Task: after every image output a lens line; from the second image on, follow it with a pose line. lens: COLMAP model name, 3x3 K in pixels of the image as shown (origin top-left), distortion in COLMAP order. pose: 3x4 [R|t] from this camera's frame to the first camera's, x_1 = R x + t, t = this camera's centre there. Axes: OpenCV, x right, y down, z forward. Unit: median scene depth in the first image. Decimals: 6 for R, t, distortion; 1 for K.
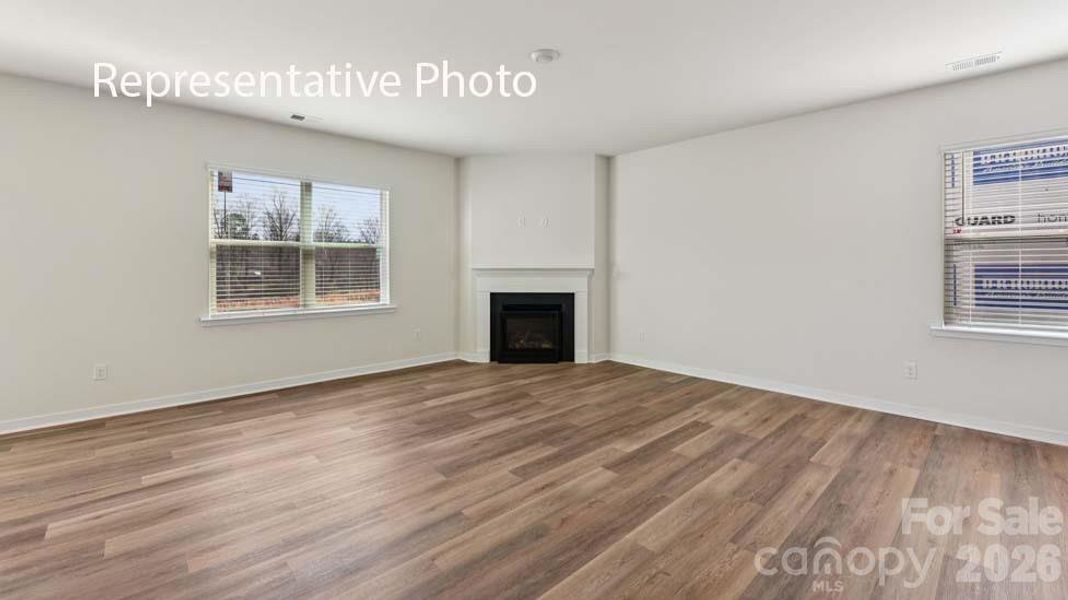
lens RADIAL K [[442.0, 0, 534.2], [0, 442.0, 264.4], [0, 0, 1]] dist [0.000936, 0.000059]
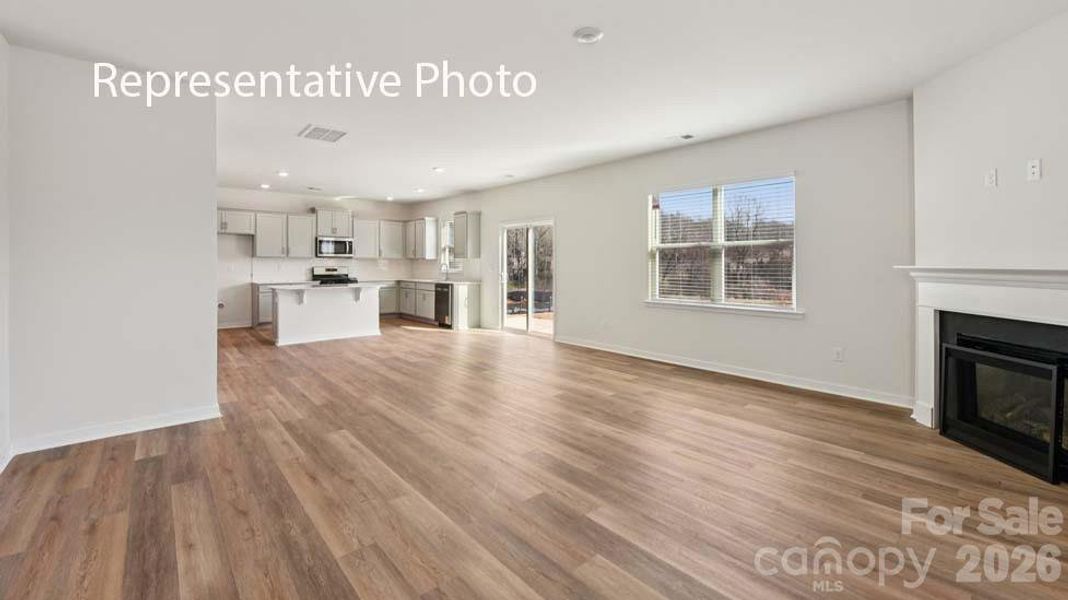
lens RADIAL K [[442.0, 0, 534.2], [0, 442.0, 264.4], [0, 0, 1]] dist [0.000936, 0.000059]
pose [[-0.037644, 0.001749, -0.999290, 0.506713], [0.003140, 0.999994, 0.001632, 0.001308], [0.999286, -0.003077, -0.037650, 0.499508]]
